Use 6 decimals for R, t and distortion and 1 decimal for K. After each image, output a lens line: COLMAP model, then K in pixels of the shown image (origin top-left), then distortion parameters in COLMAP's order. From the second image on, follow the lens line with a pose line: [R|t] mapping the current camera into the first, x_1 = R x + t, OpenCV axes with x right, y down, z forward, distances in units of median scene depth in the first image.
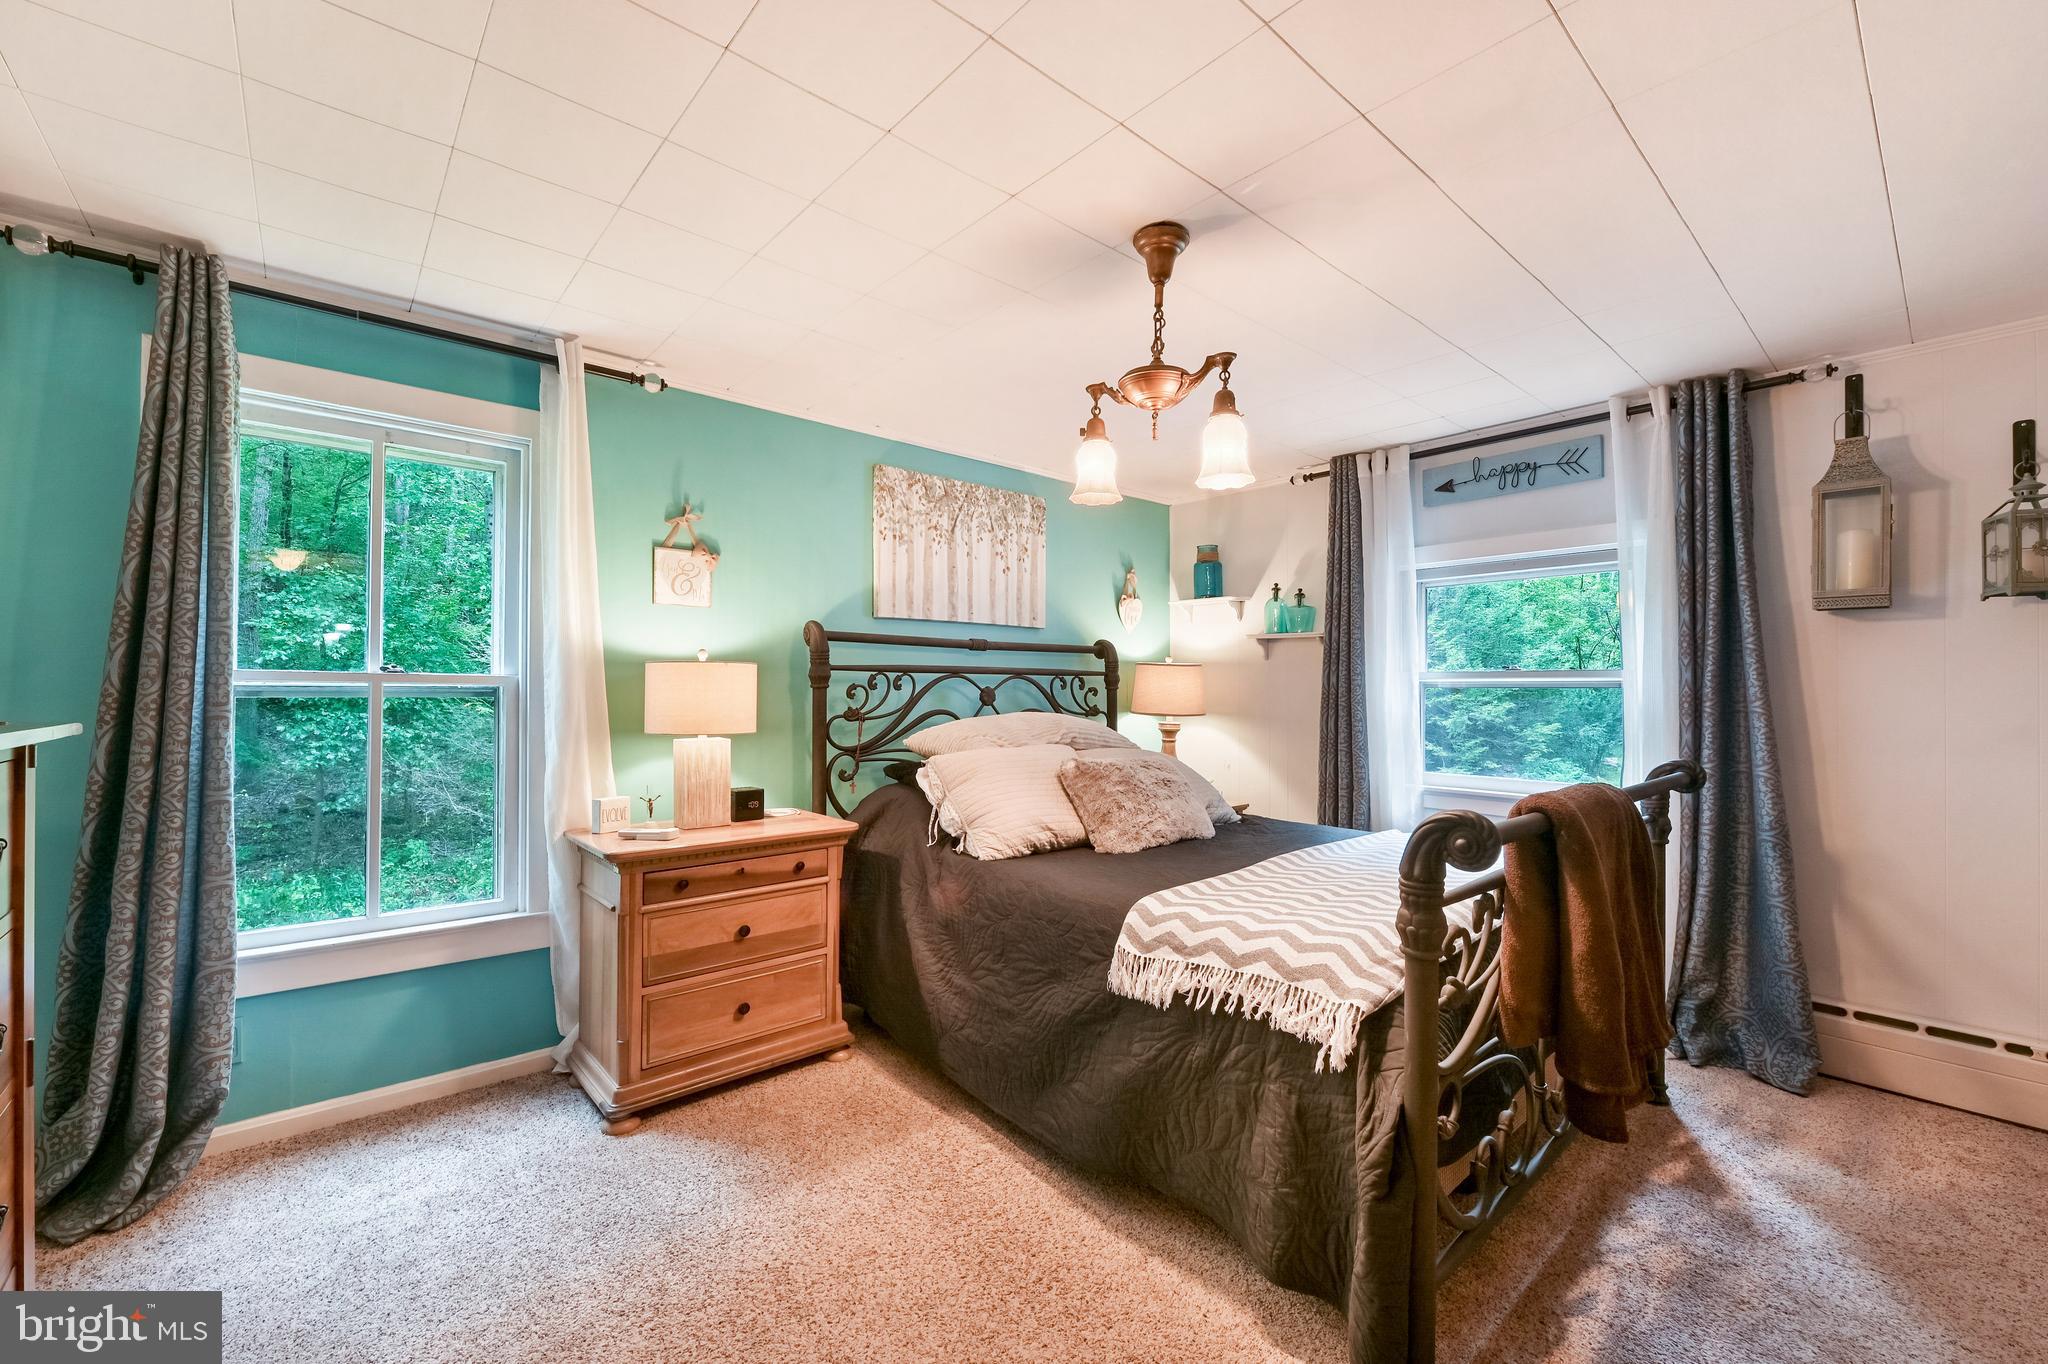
lens RADIAL K [[829.6, 0, 1023.2], [0, 829.6, 685.4], [0, 0, 1]] dist [-0.002091, -0.000156]
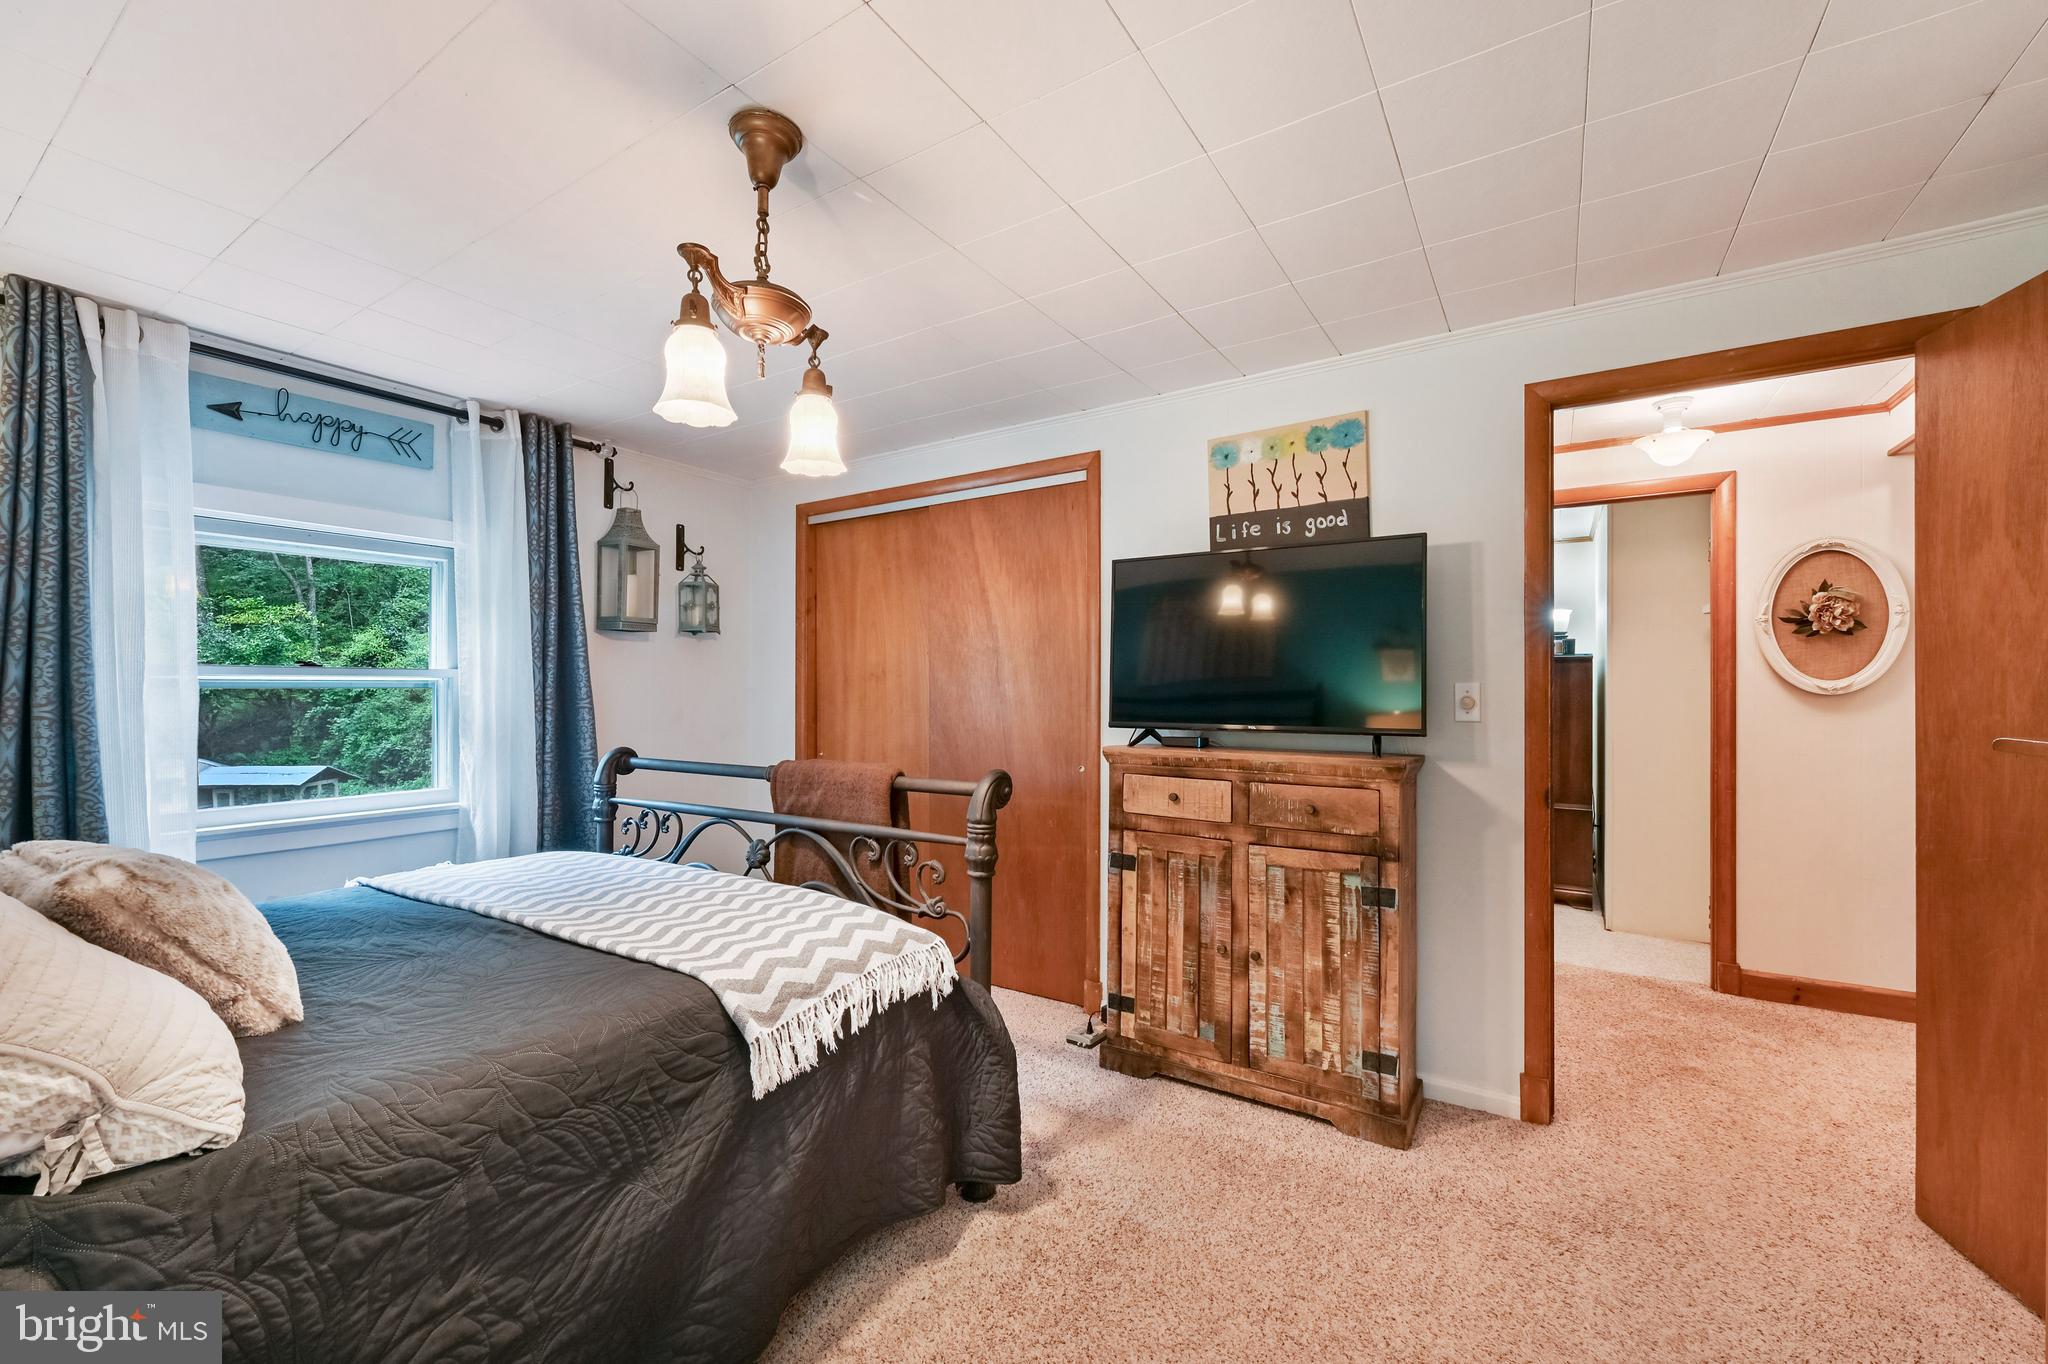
lens RADIAL K [[829.6, 0, 1026.6], [0, 829.6, 684.6], [0, 0, 1]] dist [-0.002091, -0.000156]
pose [[-0.278573, 0.000983, 0.960414, -0.499310], [-0.004589, 0.999987, -0.002354, -0.002701], [-0.960404, -0.005063, -0.278565, 0.718197]]
